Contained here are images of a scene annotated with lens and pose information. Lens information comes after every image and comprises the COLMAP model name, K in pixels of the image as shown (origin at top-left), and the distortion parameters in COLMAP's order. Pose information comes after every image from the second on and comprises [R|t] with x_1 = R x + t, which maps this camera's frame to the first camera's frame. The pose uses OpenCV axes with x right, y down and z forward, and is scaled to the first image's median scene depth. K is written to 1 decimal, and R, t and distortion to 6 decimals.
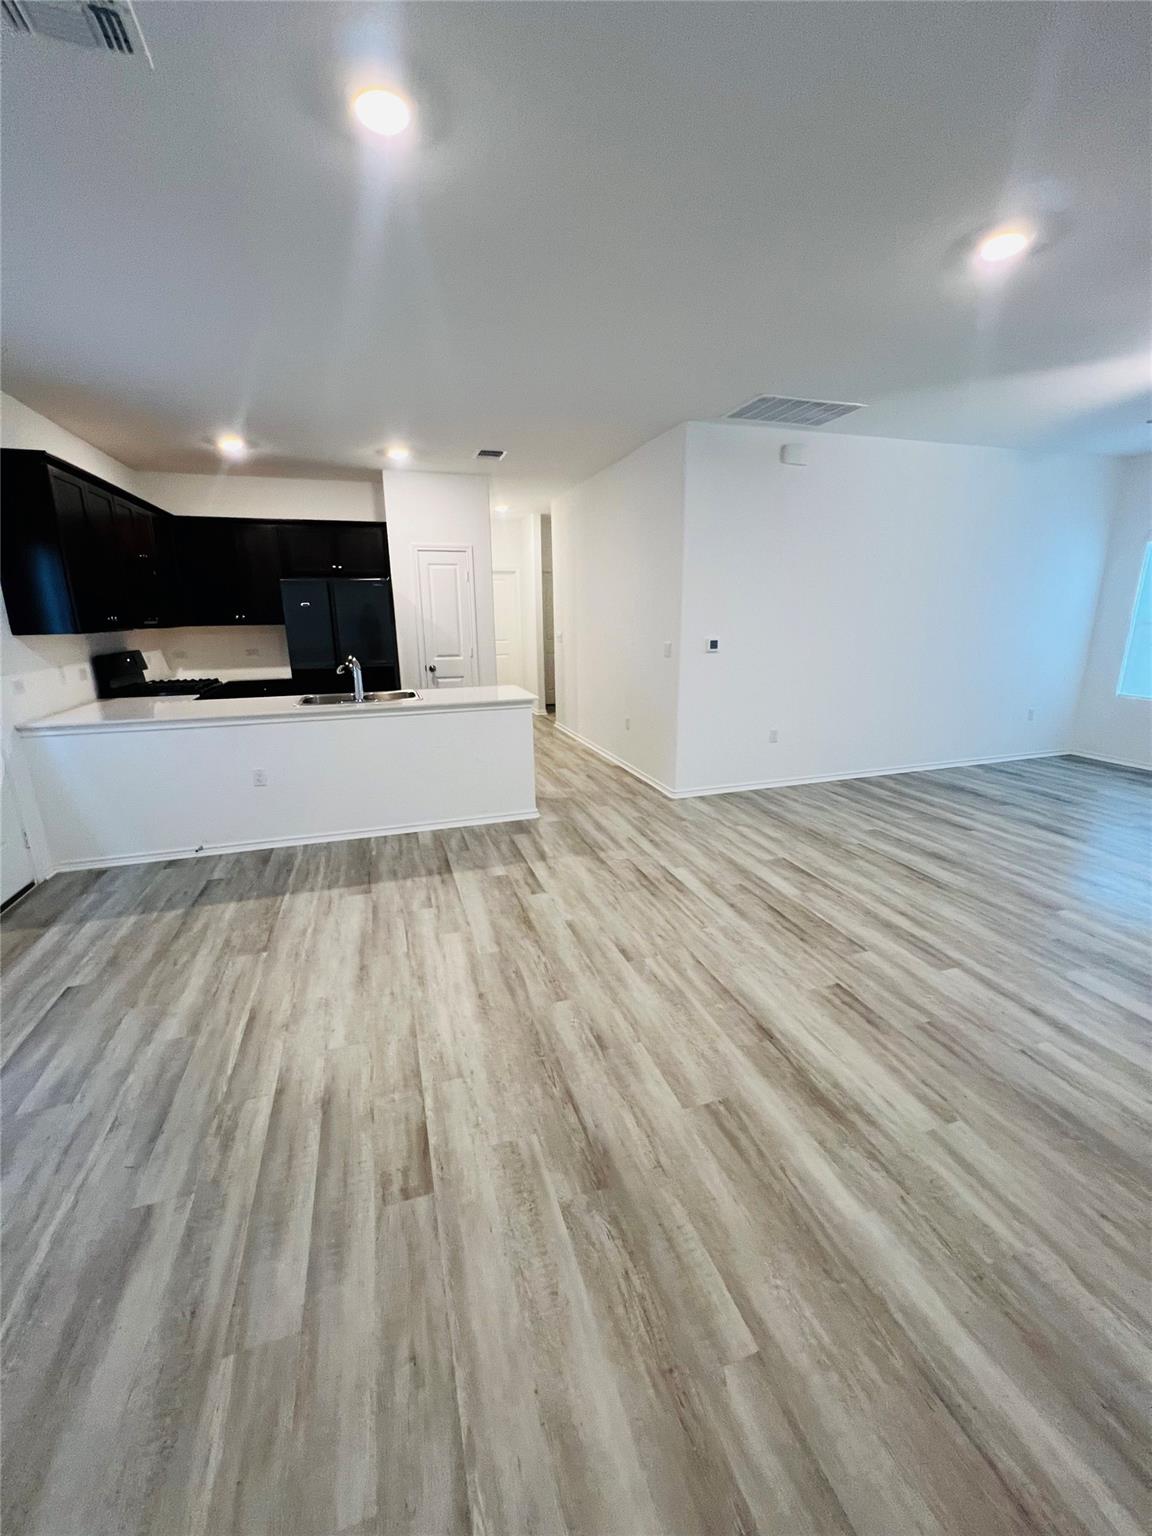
lens RADIAL K [[614.6, 0, 571.5], [0, 614.6, 771.6], [0, 0, 1]] dist [0.000876, 0.000598]
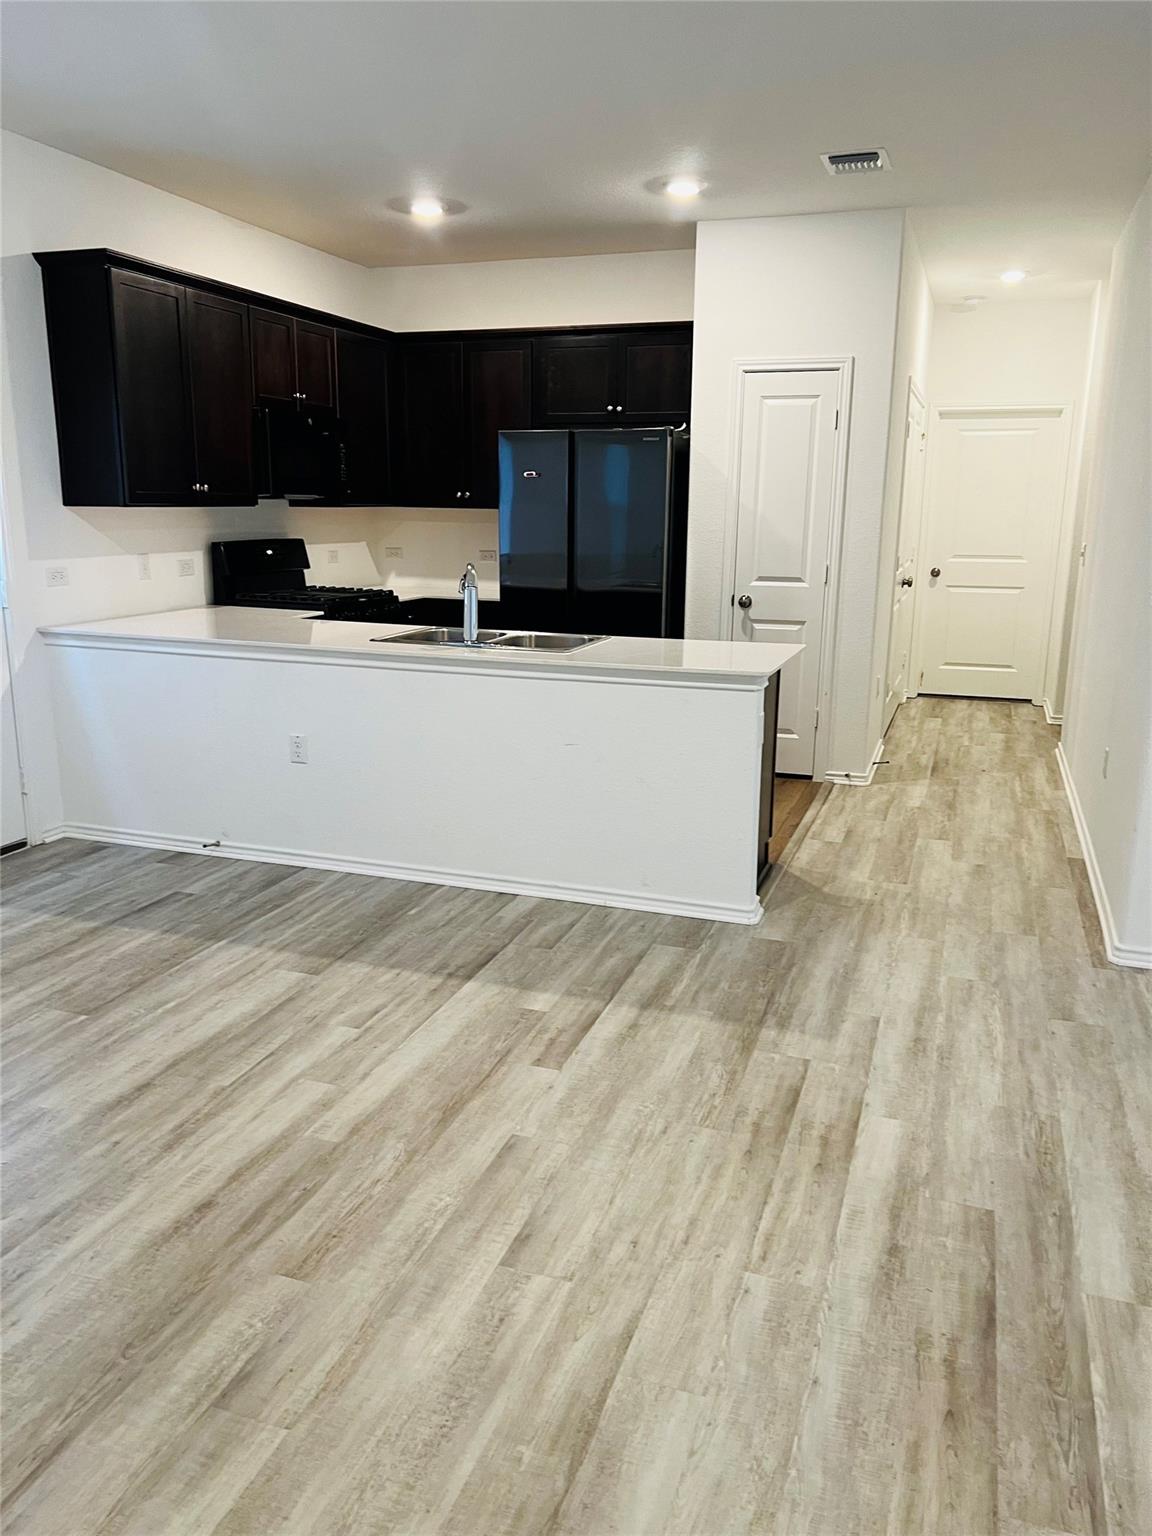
lens RADIAL K [[1147.0, 0, 568.7], [0, 1147.0, 781.9], [0, 0, 1]] dist [0.047051, -0.058395]
pose [[0.794952, 0.164718, -0.583883, 0.478856], [-0.173692, 0.983942, 0.041098, -0.065346], [0.581277, 0.068745, 0.810797, 0.280999]]
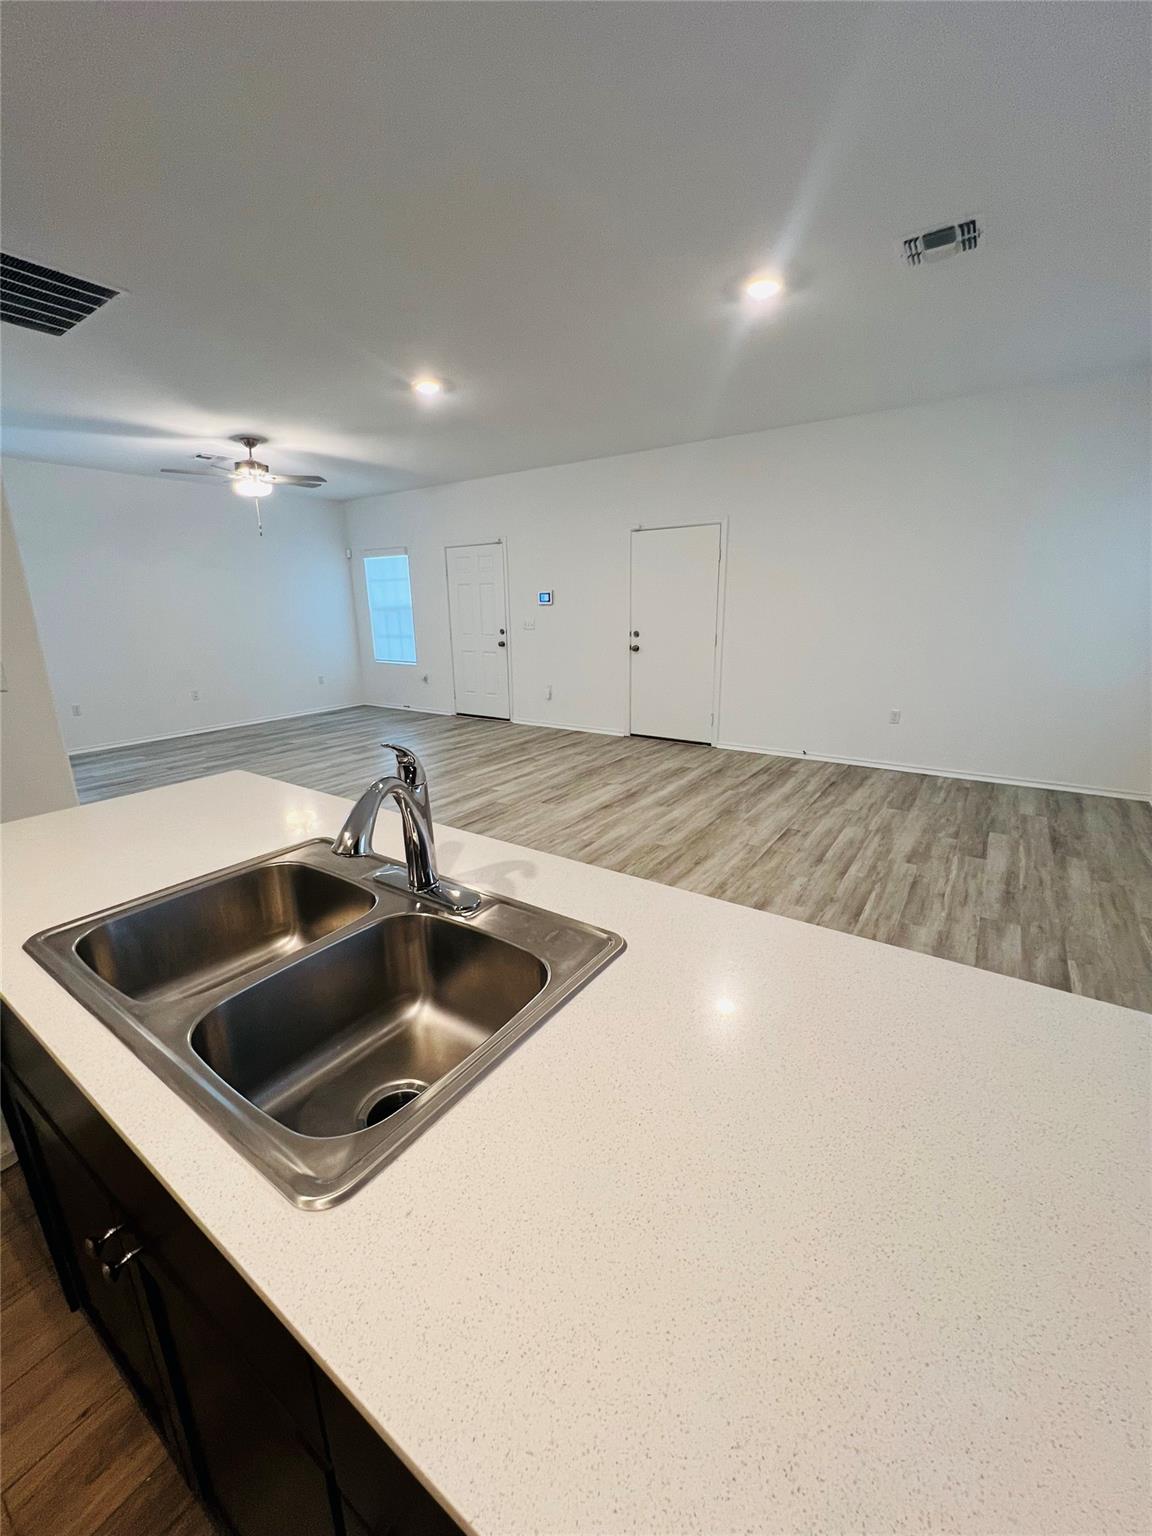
lens RADIAL K [[609.1, 0, 575.9], [0, 609.1, 770.8], [0, 0, 1]] dist [0.003242, 0.000190]
pose [[-0.612064, -0.191218, 0.767342, -0.781774], [0.224446, 0.888420, 0.400417, -0.342257], [-0.758289, 0.417307, -0.500852, 1.419121]]
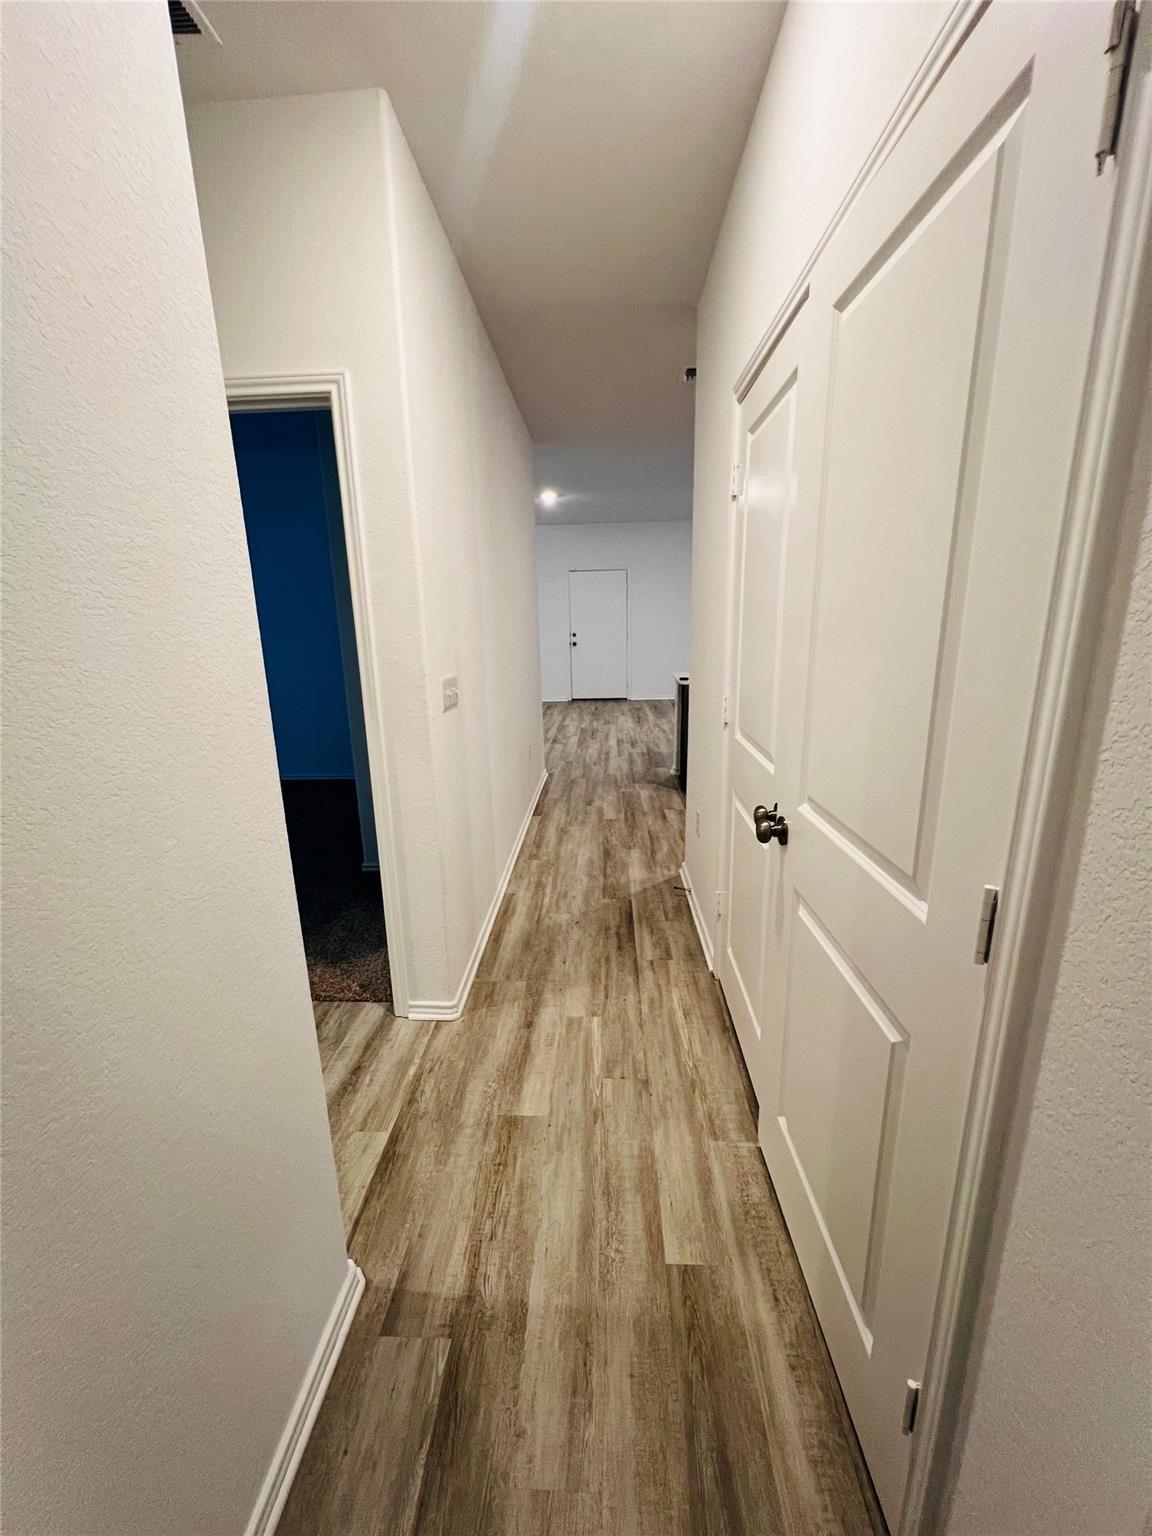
lens RADIAL K [[614.6, 0, 580.1], [0, 614.6, 765.9], [0, 0, 1]] dist [0.000876, 0.000598]
pose [[-0.938143, -0.051135, 0.342450, -0.441416], [0.121062, 0.878169, 0.462778, -0.769962], [-0.324394, 0.475610, -0.817658, 2.998583]]
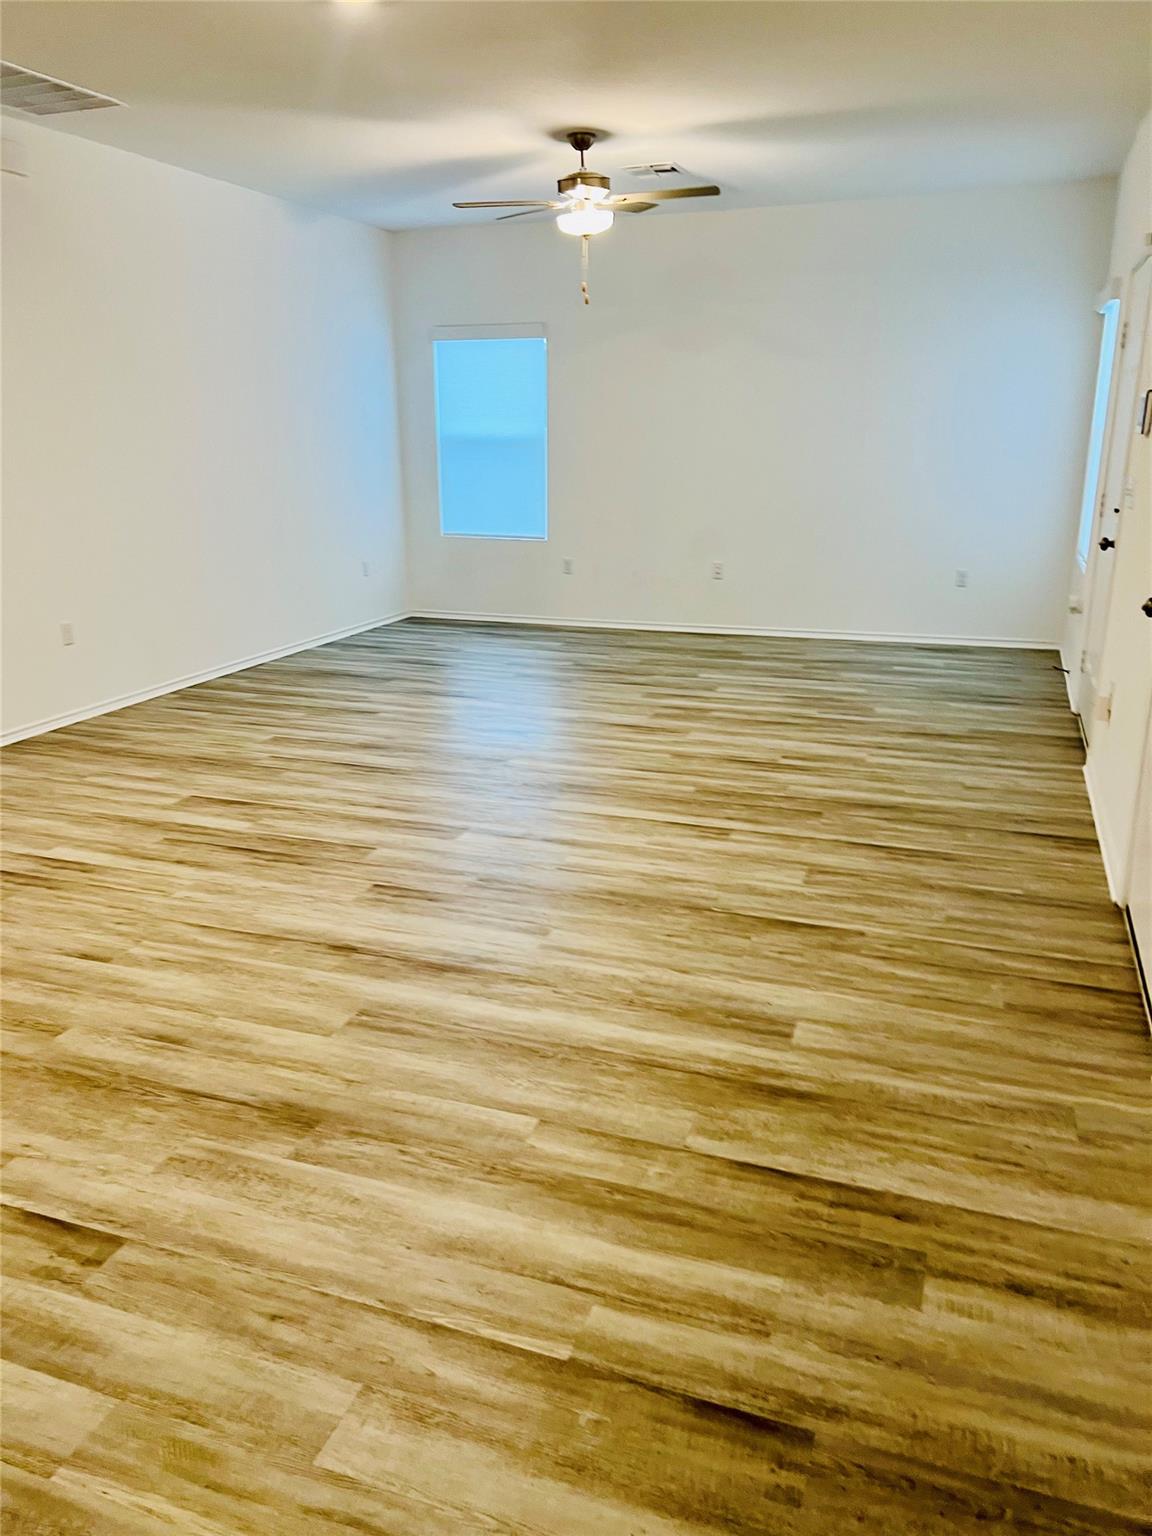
lens RADIAL K [[1147.0, 0, 575.3], [0, 1147.0, 774.0], [0, 0, 1]] dist [0.047051, -0.058395]
pose [[0.611952, -0.222749, 0.758880, -0.411581], [0.201394, 0.971777, 0.122837, 0.057827], [-0.764824, 0.077663, 0.639541, -0.139881]]
